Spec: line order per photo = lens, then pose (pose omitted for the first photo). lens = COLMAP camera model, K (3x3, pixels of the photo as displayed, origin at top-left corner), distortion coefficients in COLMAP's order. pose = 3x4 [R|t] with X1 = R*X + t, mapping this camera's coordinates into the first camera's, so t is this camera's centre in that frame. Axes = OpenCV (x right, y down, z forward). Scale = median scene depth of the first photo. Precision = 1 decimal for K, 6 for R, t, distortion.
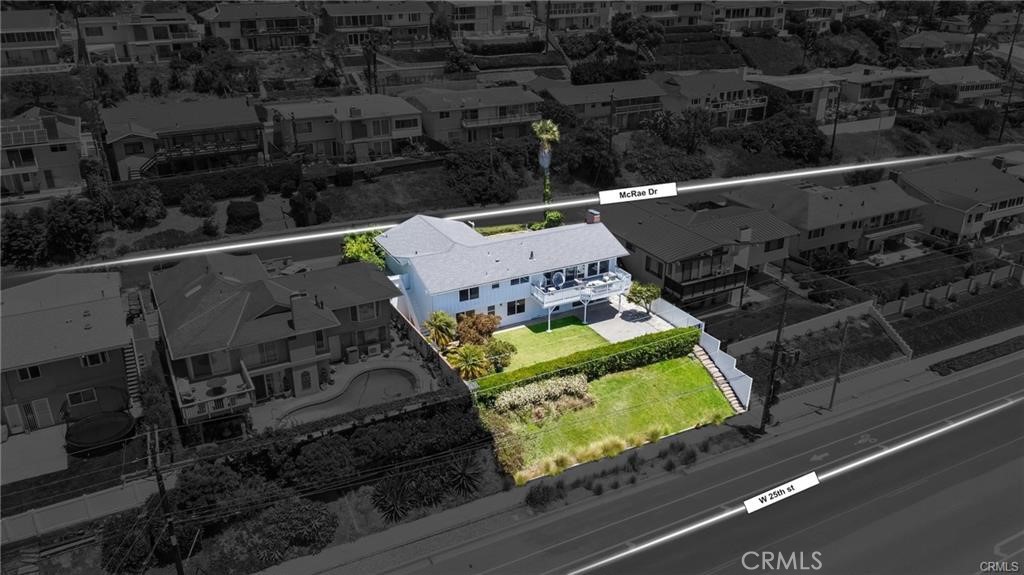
lens RADIAL K [[776.1, 0, 512.6], [0, 776.1, 285.7], [0, 0, 1]] dist [0.003088, 0.000087]
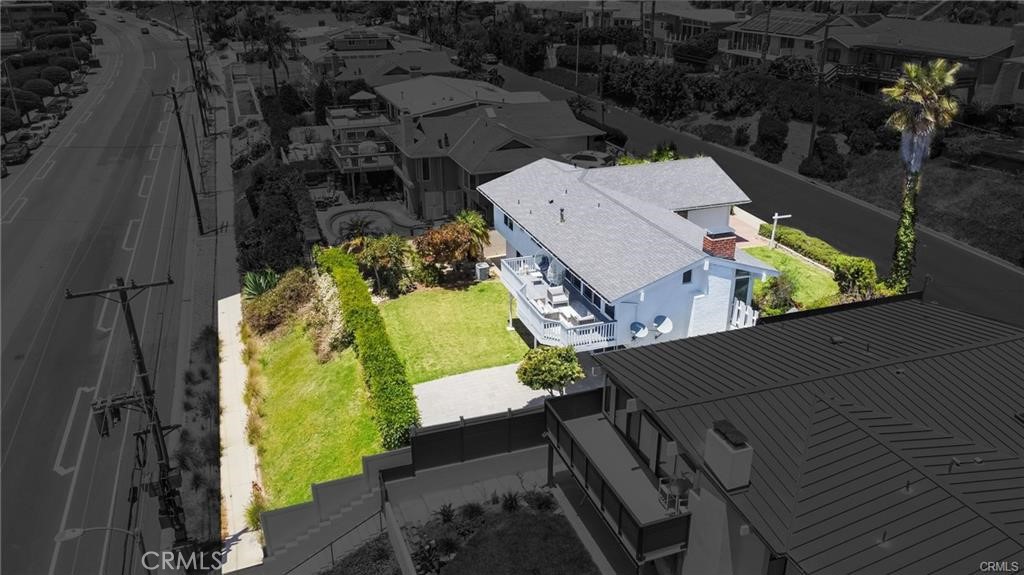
lens RADIAL K [[776.1, 0, 511.4], [0, 776.1, 288.8], [0, 0, 1]] dist [0.003088, 0.000087]
pose [[-0.146382, 0.381996, -0.912497, 0.600491], [-0.397137, 0.822141, 0.407879, -0.220671], [0.906010, 0.422093, 0.031358, 0.955462]]
